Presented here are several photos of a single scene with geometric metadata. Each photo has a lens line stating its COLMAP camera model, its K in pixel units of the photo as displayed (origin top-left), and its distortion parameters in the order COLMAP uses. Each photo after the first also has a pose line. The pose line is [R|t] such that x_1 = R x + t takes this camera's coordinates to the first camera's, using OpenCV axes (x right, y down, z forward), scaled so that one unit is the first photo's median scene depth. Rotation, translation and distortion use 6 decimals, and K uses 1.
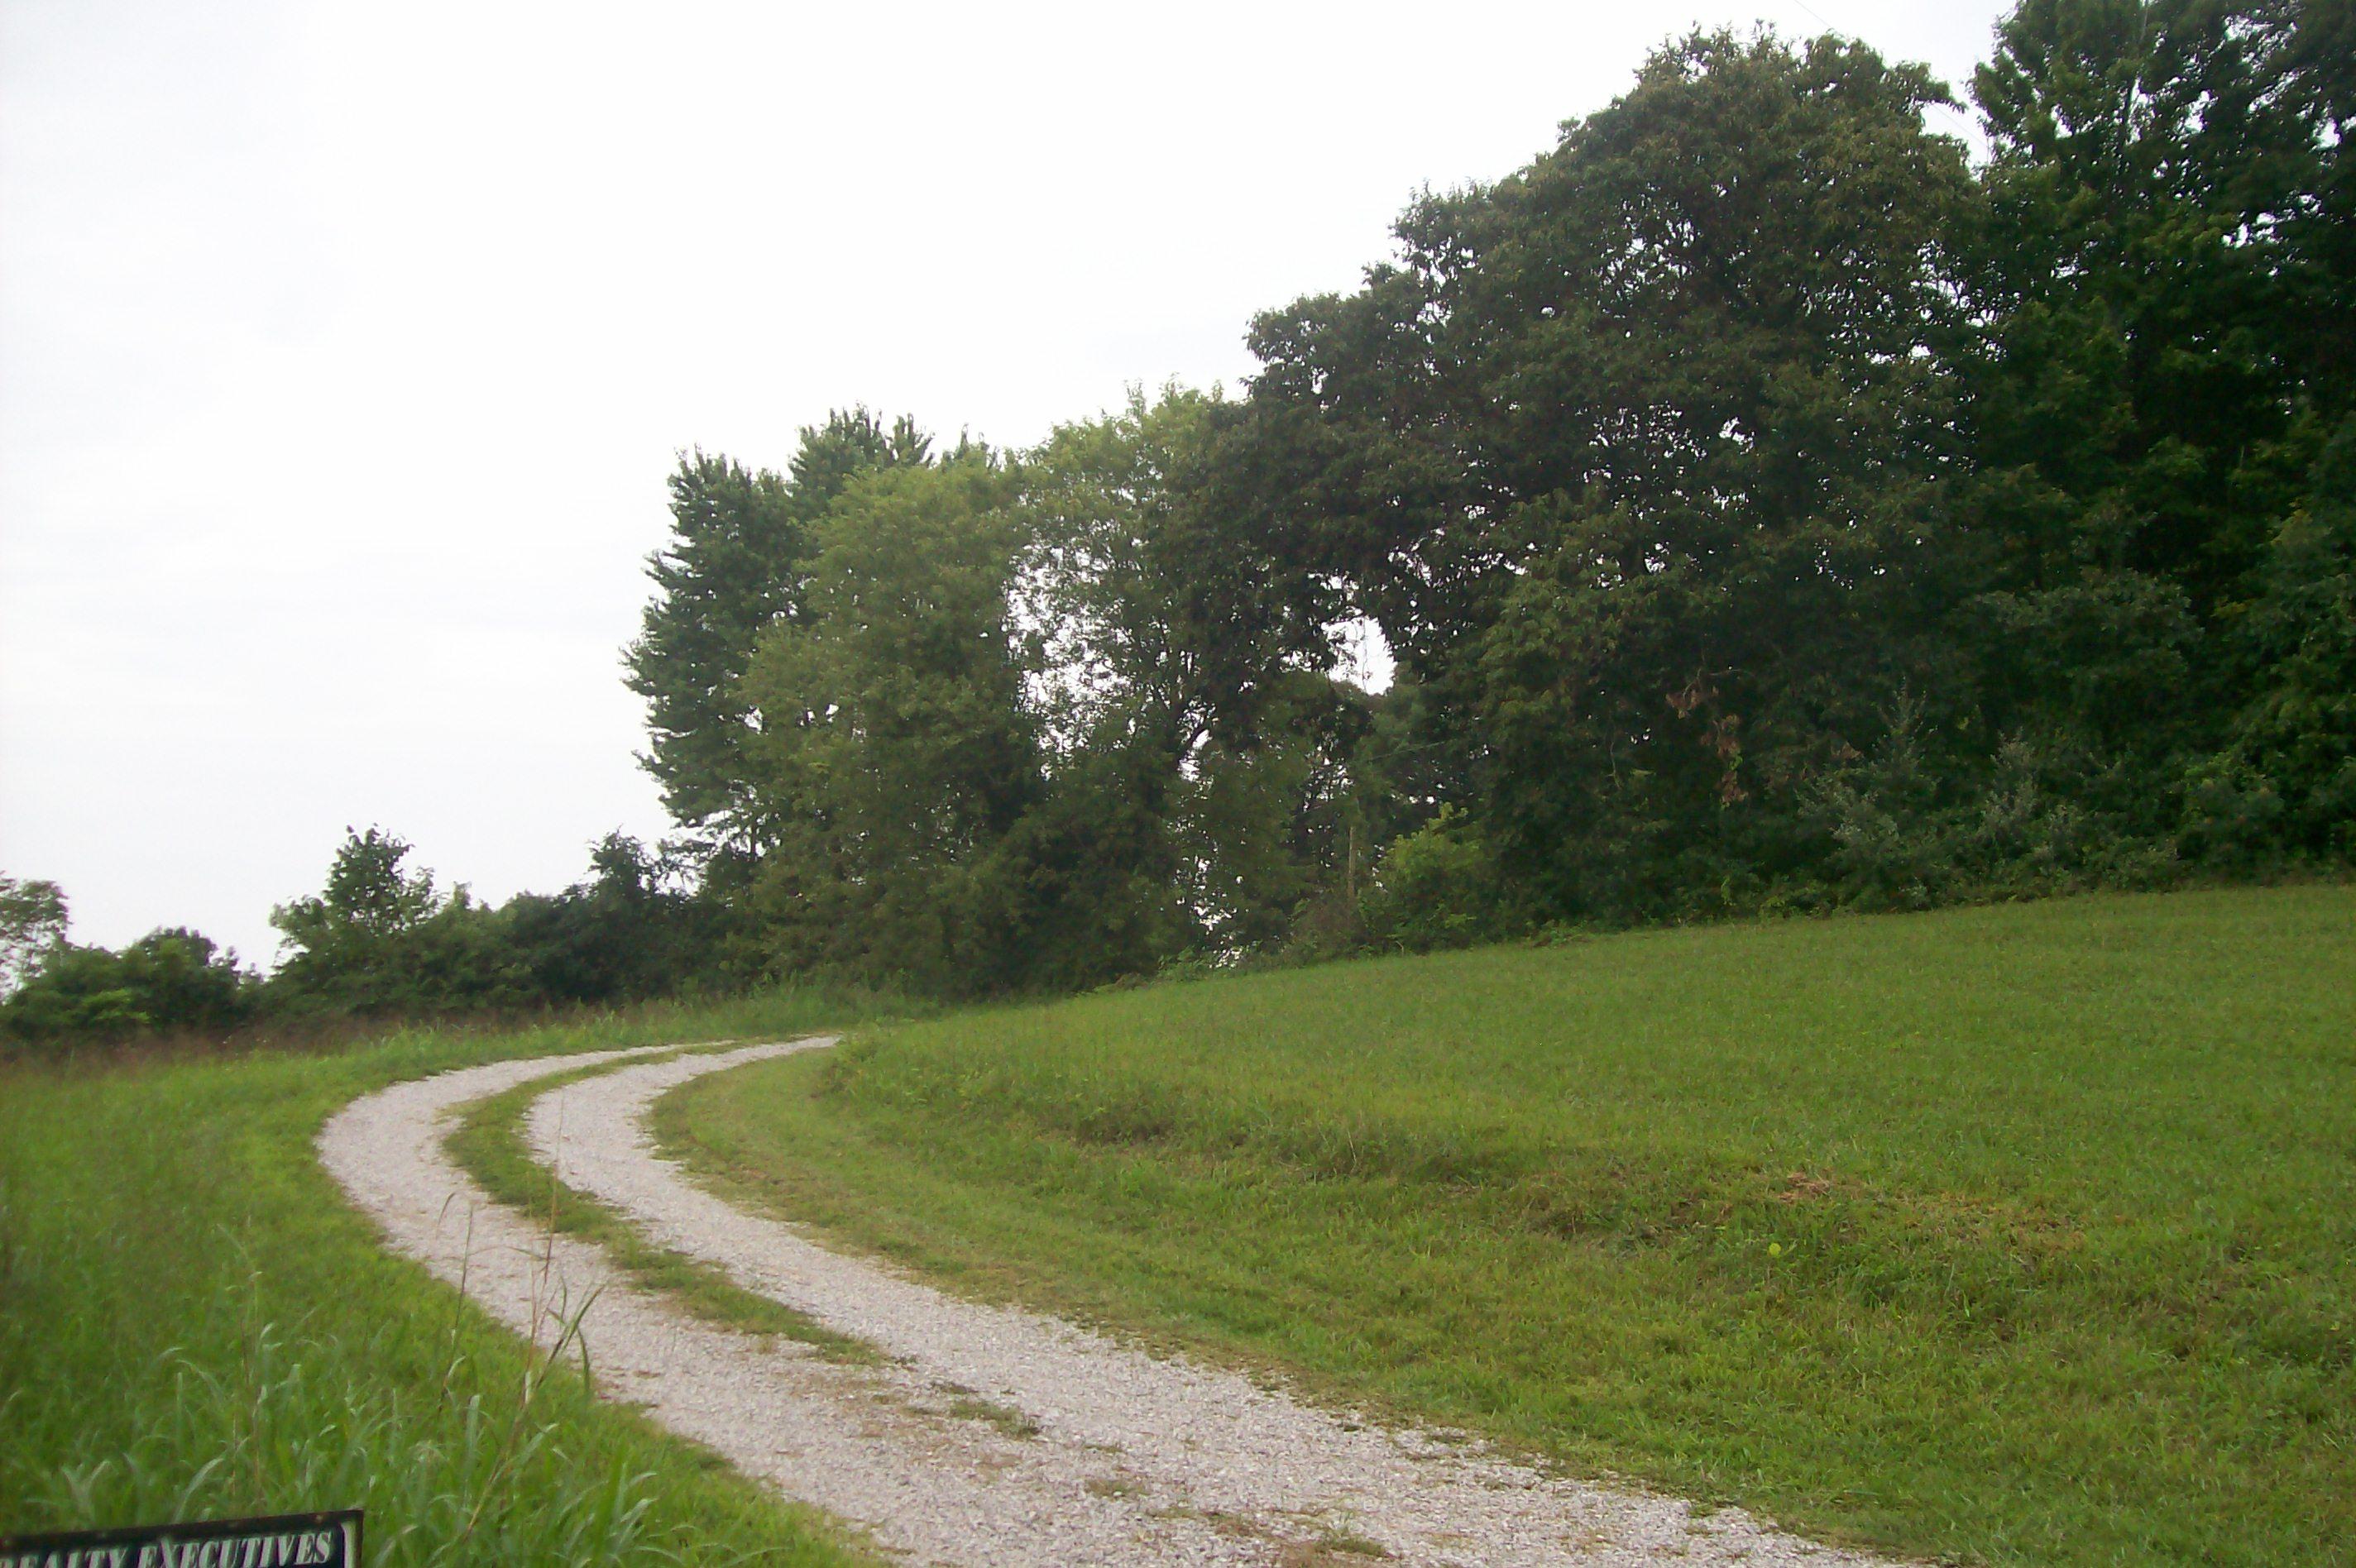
lens RADIAL K [[2478.1, 0, 1178.0], [0, 2478.1, 784.0], [0, 0, 1]] dist [-0.195672, 0.162179]
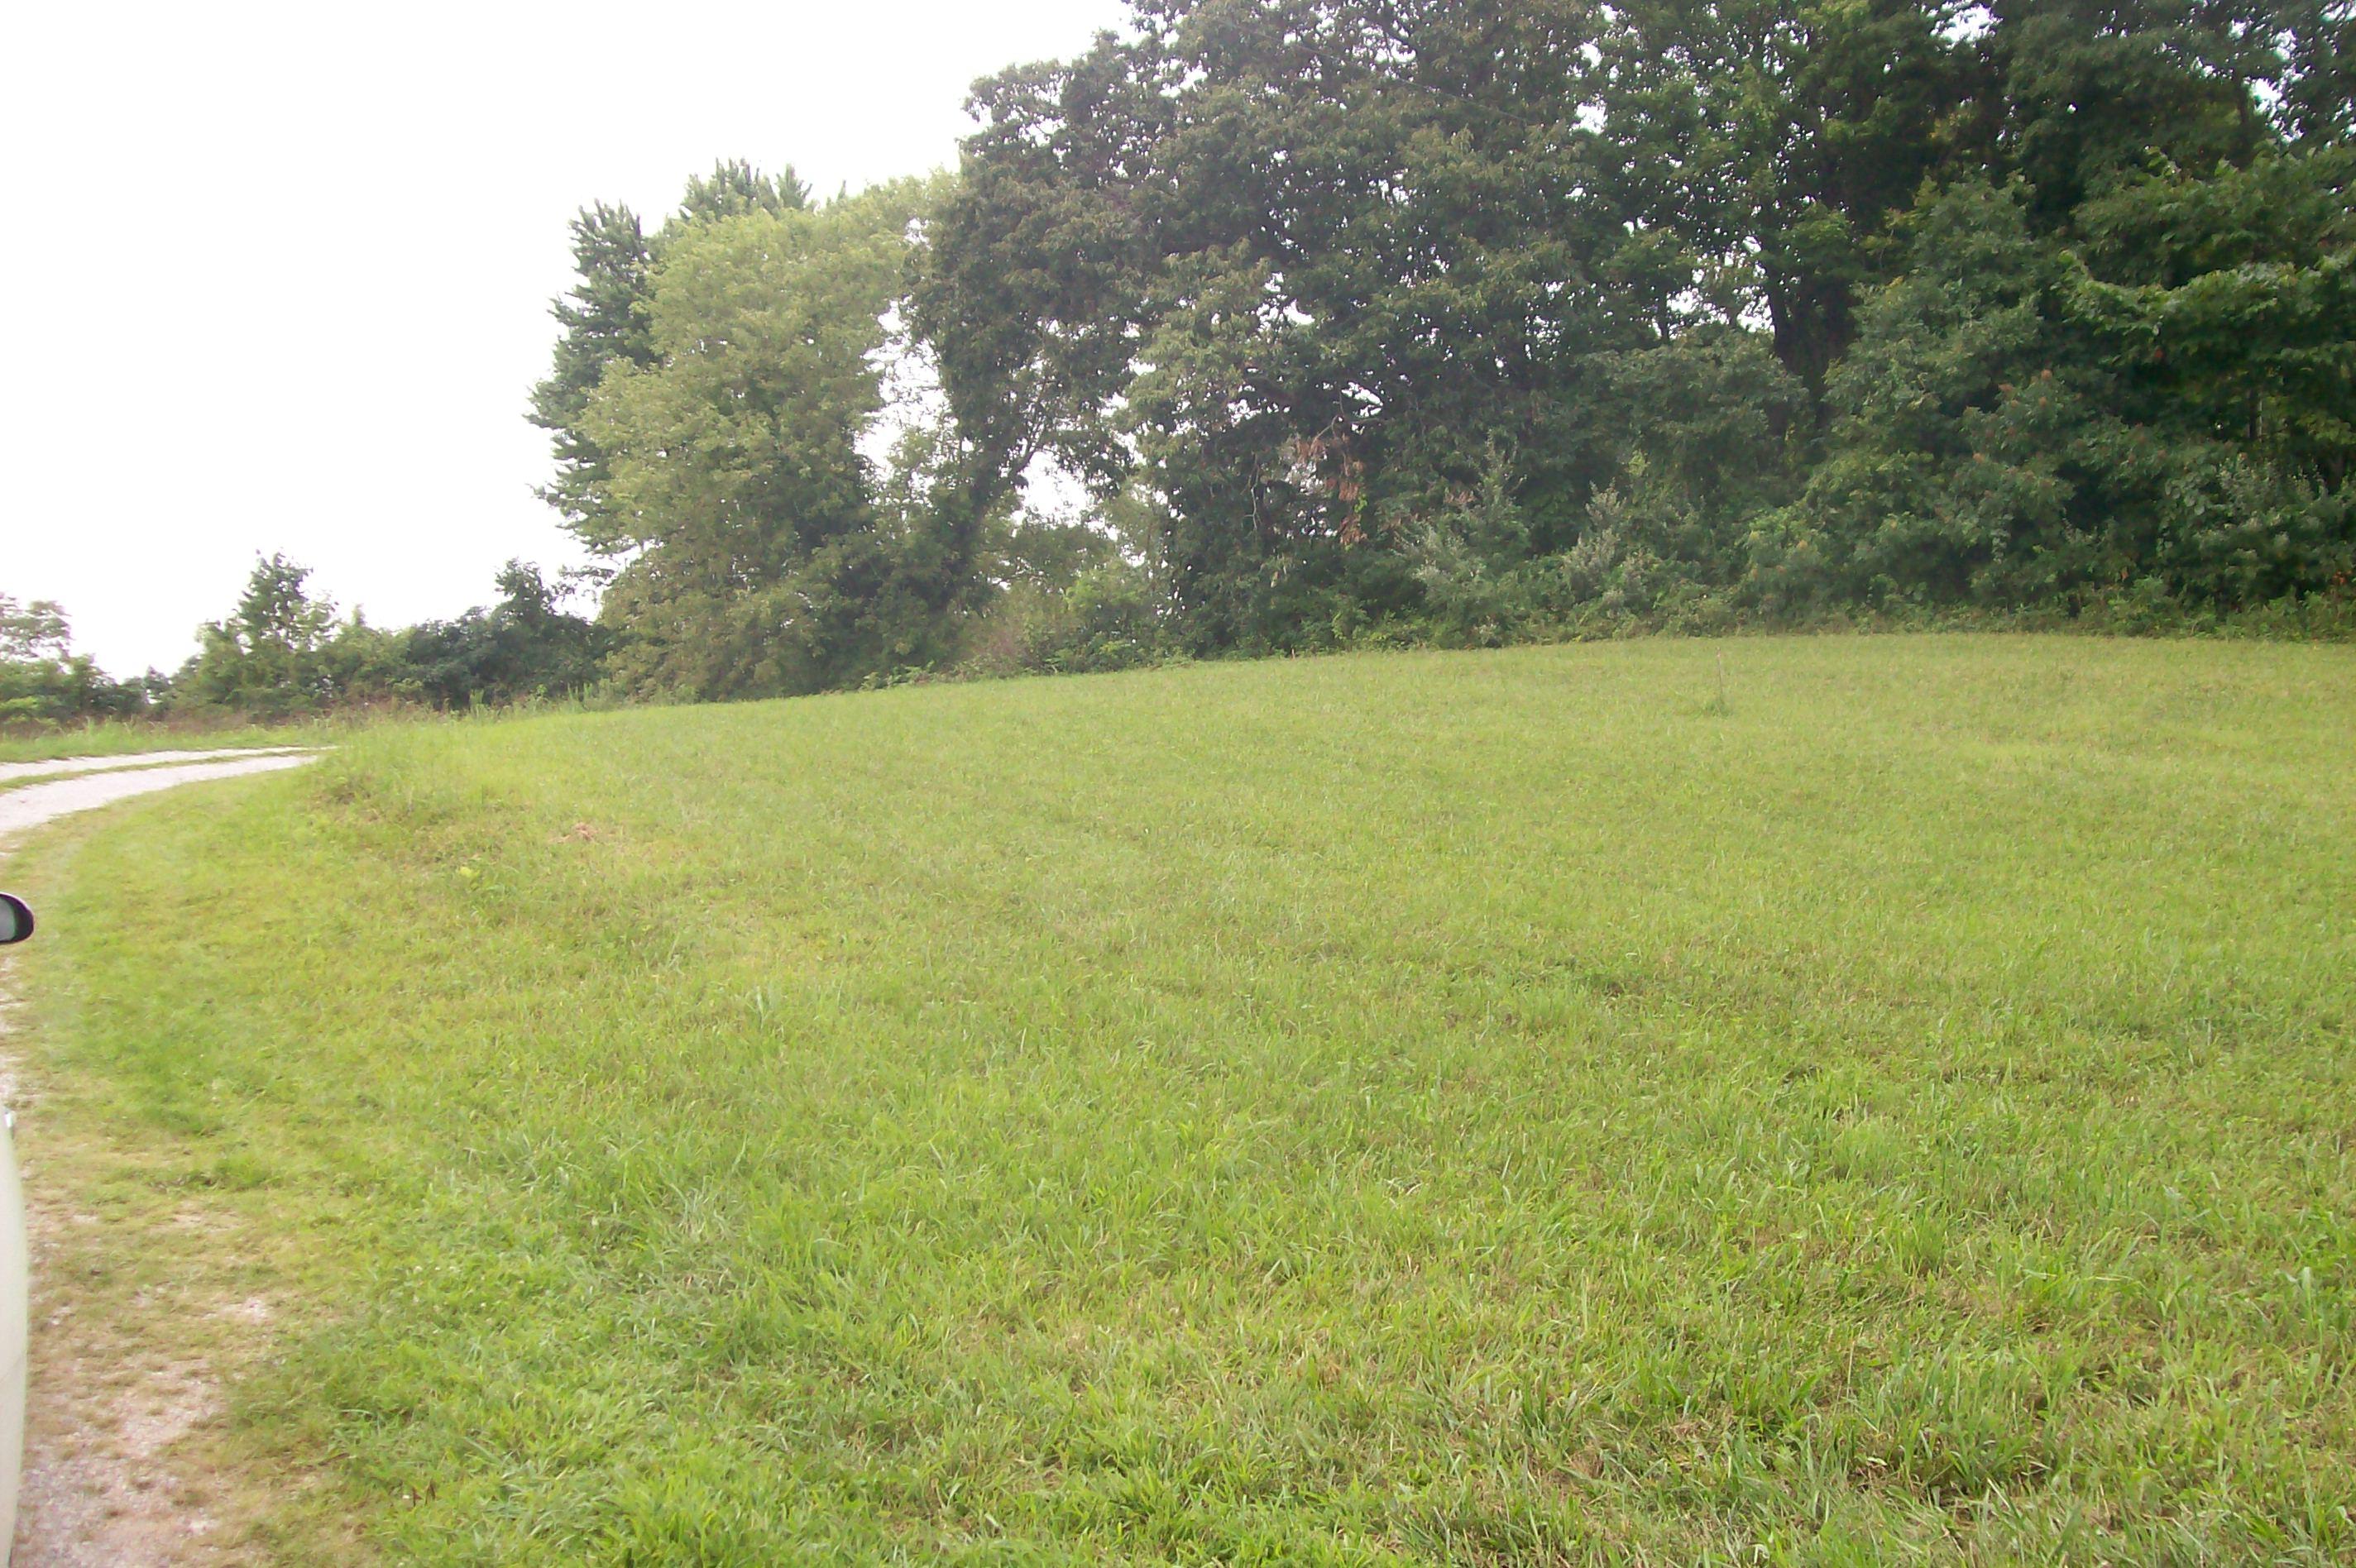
lens RADIAL K [[2478.1, 0, 1178.0], [0, 2478.1, 784.0], [0, 0, 1]] dist [-0.195672, 0.162179]
pose [[0.998334, 0.025323, -0.051848, 0.173828], [-0.019723, 0.994192, 0.105796, -0.000396], [0.054226, -0.104597, 0.993035, -0.070387]]
